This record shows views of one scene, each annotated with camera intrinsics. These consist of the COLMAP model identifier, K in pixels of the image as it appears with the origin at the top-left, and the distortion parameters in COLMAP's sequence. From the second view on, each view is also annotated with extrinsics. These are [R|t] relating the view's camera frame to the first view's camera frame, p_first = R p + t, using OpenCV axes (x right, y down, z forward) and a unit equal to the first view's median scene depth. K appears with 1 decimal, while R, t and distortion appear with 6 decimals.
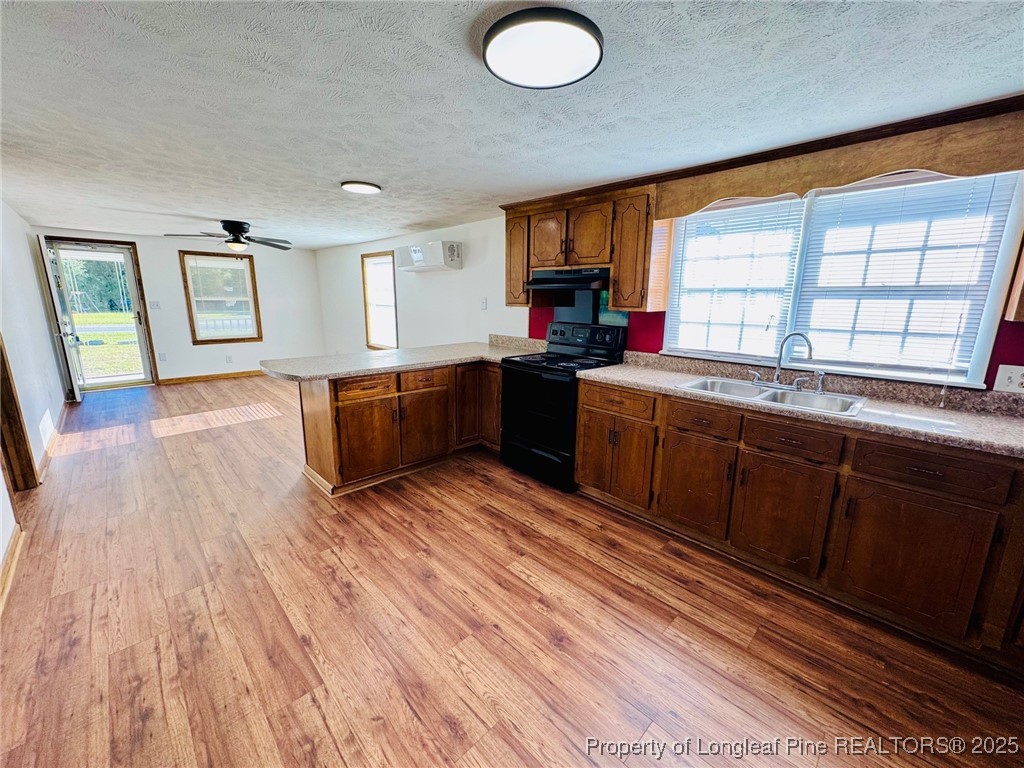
lens RADIAL K [[406.8, 0, 512.5], [0, 406.8, 385.0], [0, 0, 1]] dist [-0.003105, 0.000200]
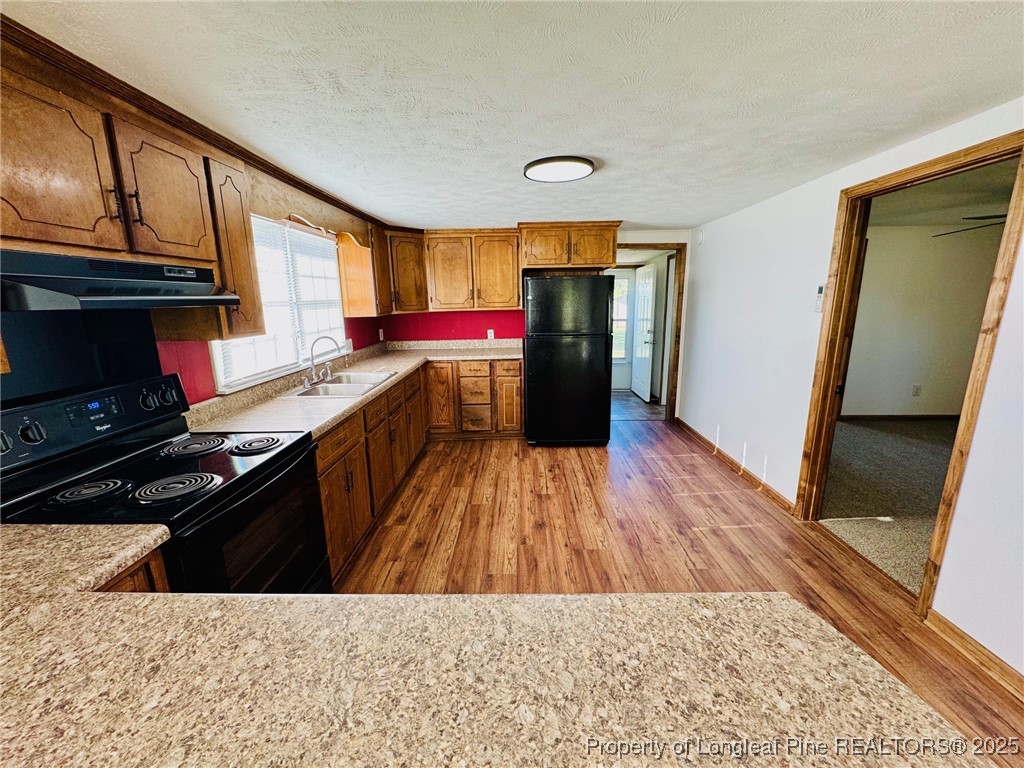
lens RADIAL K [[406.8, 0, 511.6], [0, 406.8, 384.4], [0, 0, 1]] dist [-0.003105, 0.000200]
pose [[-0.702544, -0.152239, 0.695165, -0.509641], [0.155140, 0.920590, 0.358393, -0.286630], [-0.694524, 0.359634, -0.623137, 1.155133]]
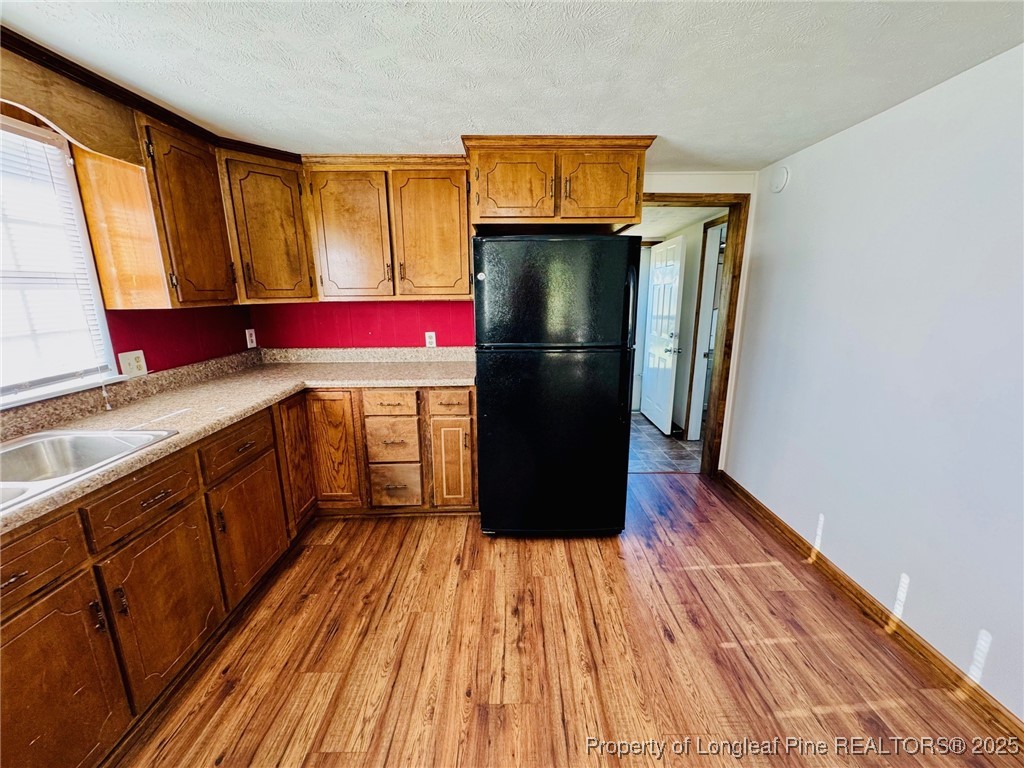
lens RADIAL K [[406.8, 0, 511.5], [0, 406.8, 385.2], [0, 0, 1]] dist [-0.003105, 0.000200]
pose [[-0.717477, -0.170252, 0.675457, -0.126423], [0.139120, 0.915114, 0.378433, -0.147828], [-0.682549, 0.365486, -0.632888, 0.658903]]
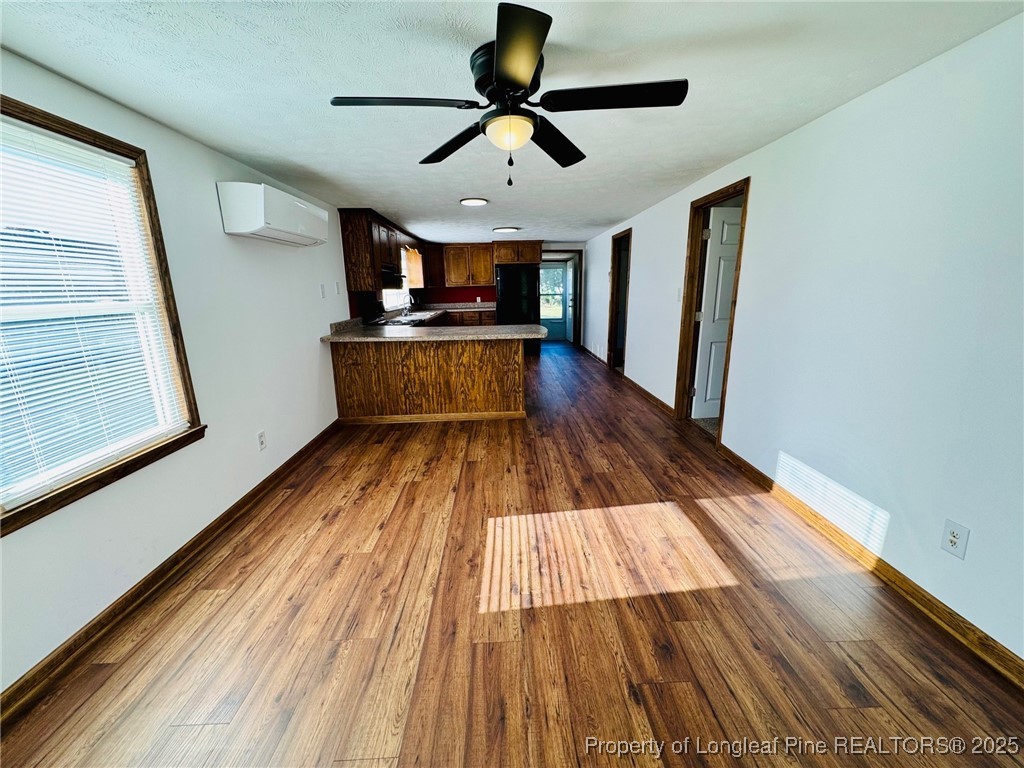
lens RADIAL K [[406.8, 0, 513.3], [0, 406.8, 383.4], [0, 0, 1]] dist [-0.003105, 0.000200]
pose [[-0.737455, -0.157641, 0.656742, -1.542956], [0.151960, 0.908720, 0.388761, -0.465827], [-0.658079, 0.386492, -0.646185, 2.136912]]
